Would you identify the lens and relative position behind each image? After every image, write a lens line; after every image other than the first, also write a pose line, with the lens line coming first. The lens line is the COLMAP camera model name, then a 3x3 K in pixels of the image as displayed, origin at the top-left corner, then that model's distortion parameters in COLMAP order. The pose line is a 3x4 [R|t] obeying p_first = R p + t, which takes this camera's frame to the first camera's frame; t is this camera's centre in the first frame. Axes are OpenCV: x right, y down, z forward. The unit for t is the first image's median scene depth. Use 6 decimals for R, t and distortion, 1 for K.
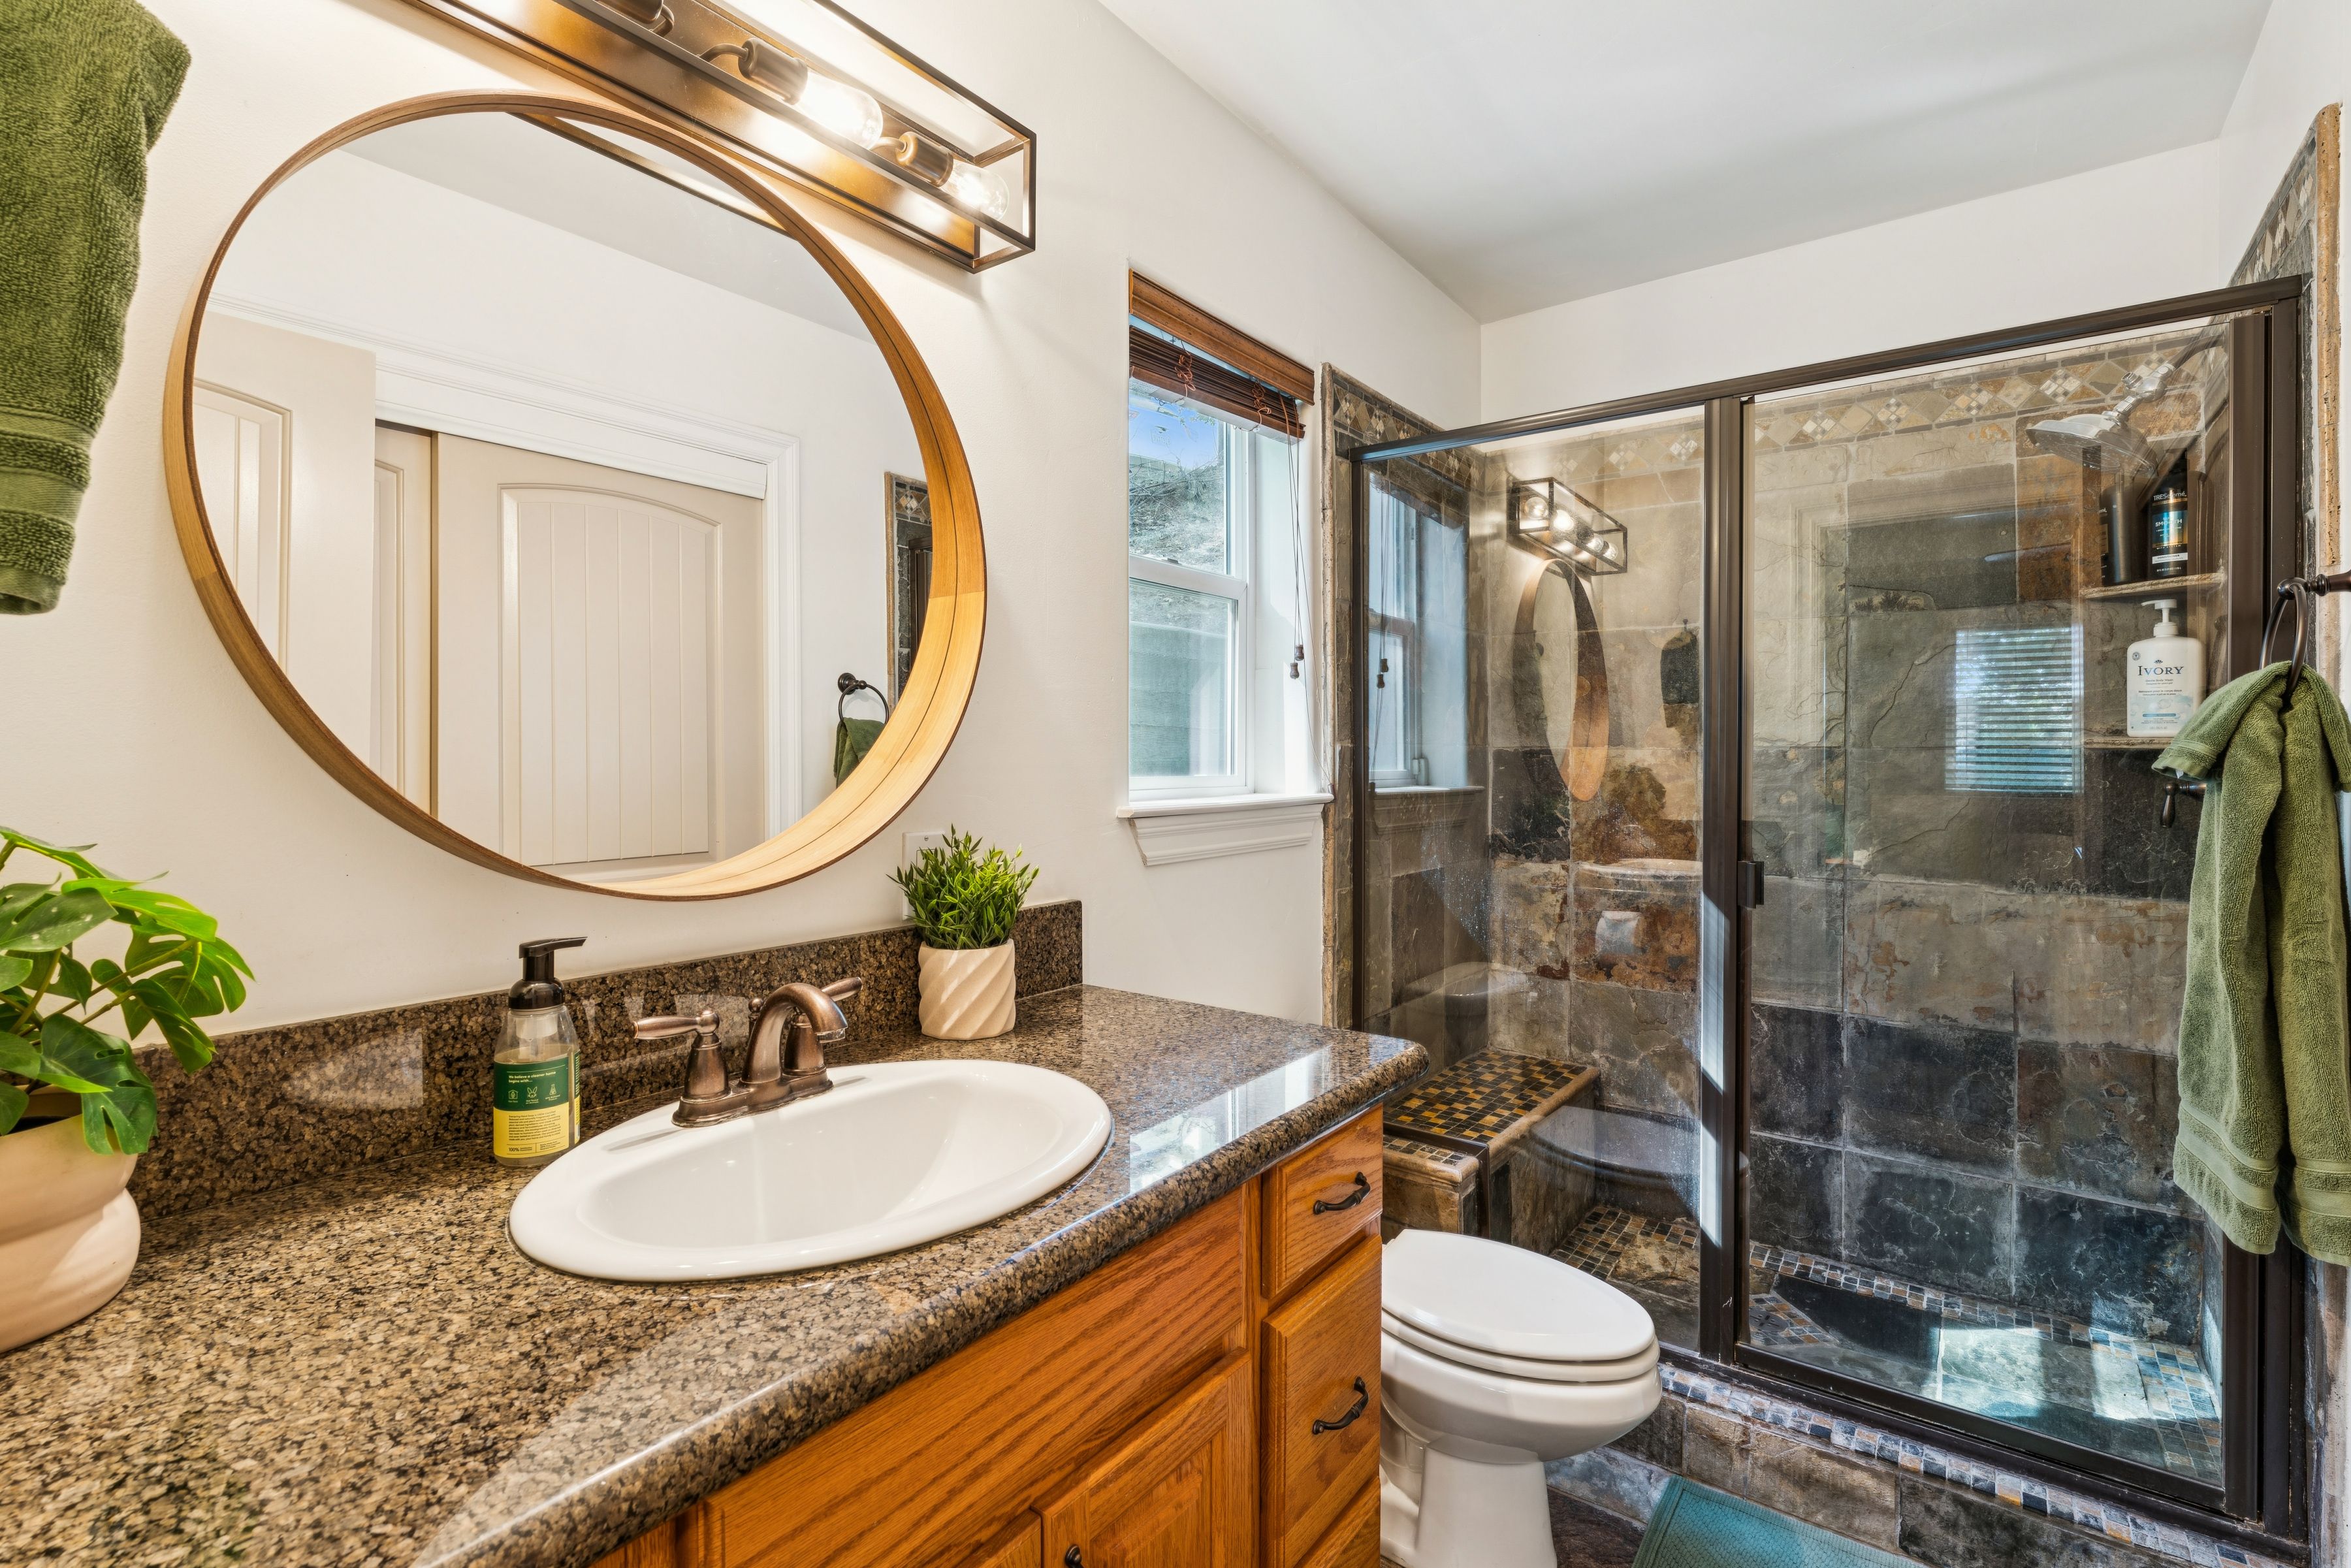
lens RADIAL K [[1081.9, 0, 1169.6], [0, 1081.9, 772.7], [0, 0, 1]] dist [-0.005295, -0.000178]
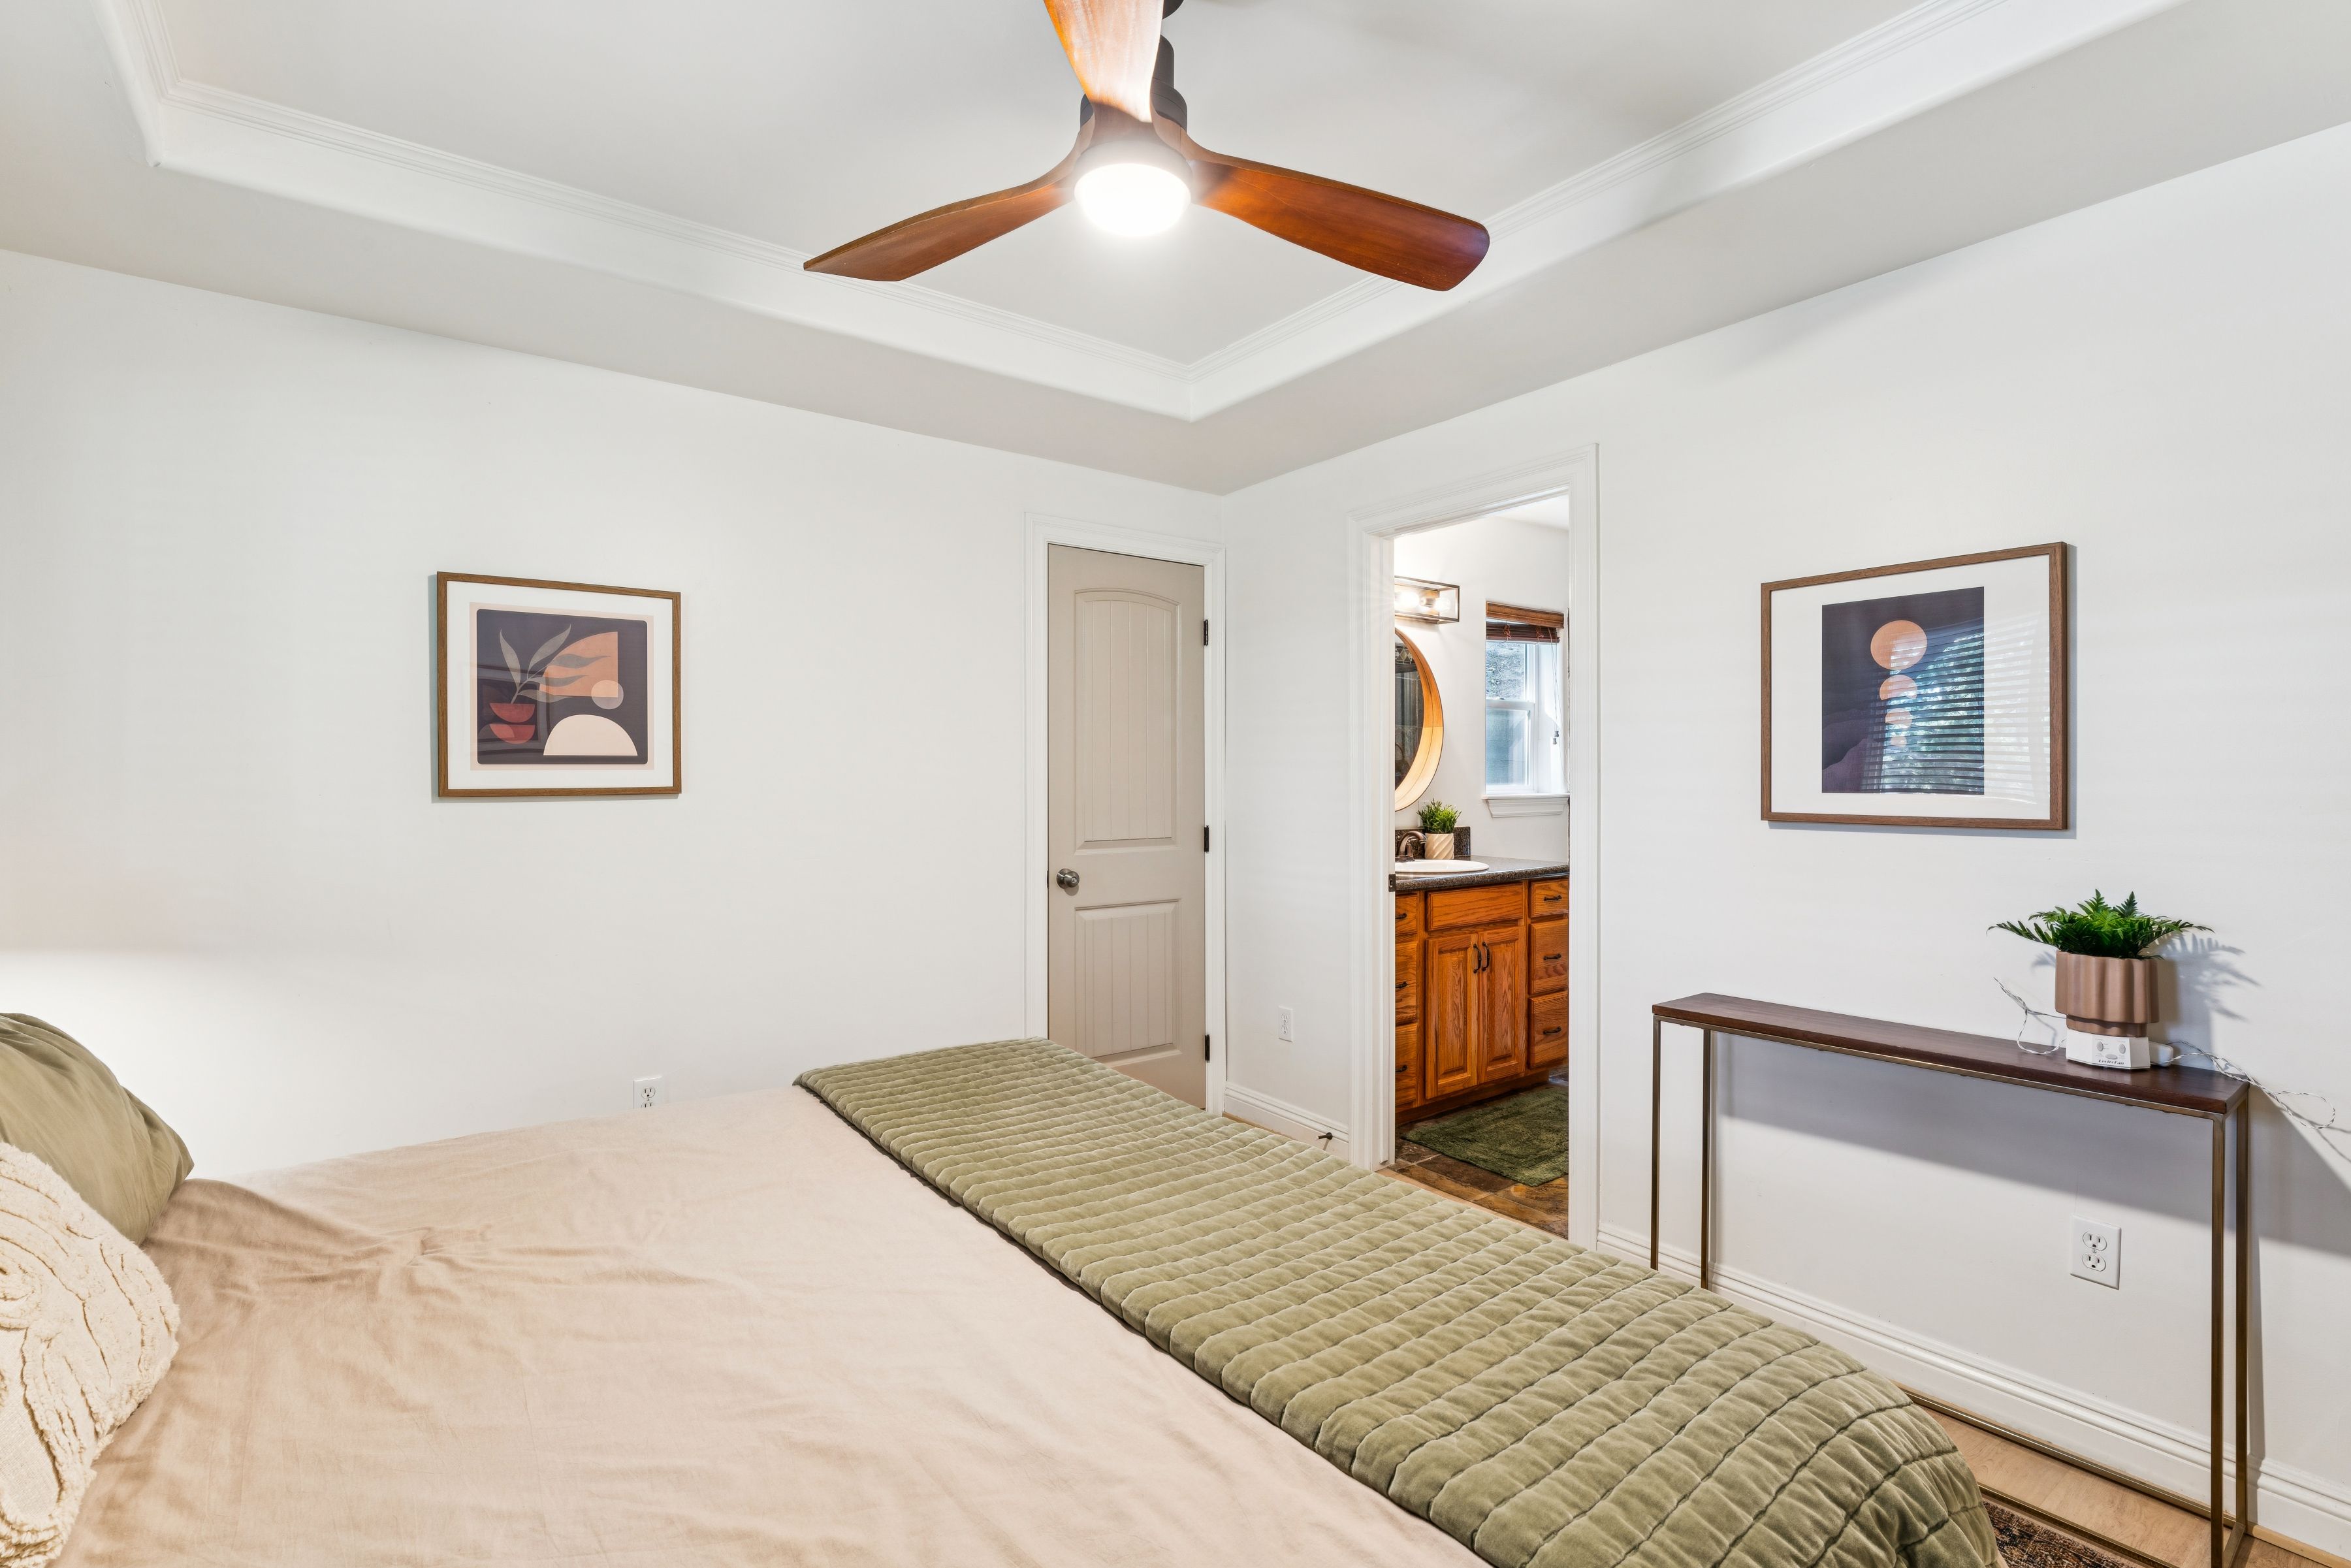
lens RADIAL K [[1081.9, 0, 1172.7], [0, 1081.9, 777.2], [0, 0, 1]] dist [-0.005295, -0.000178]
pose [[0.961419, 0.002676, -0.275074, -0.047199], [-0.004660, 0.999968, -0.006557, 0.007518], [0.275048, 0.007586, 0.961401, -1.869024]]
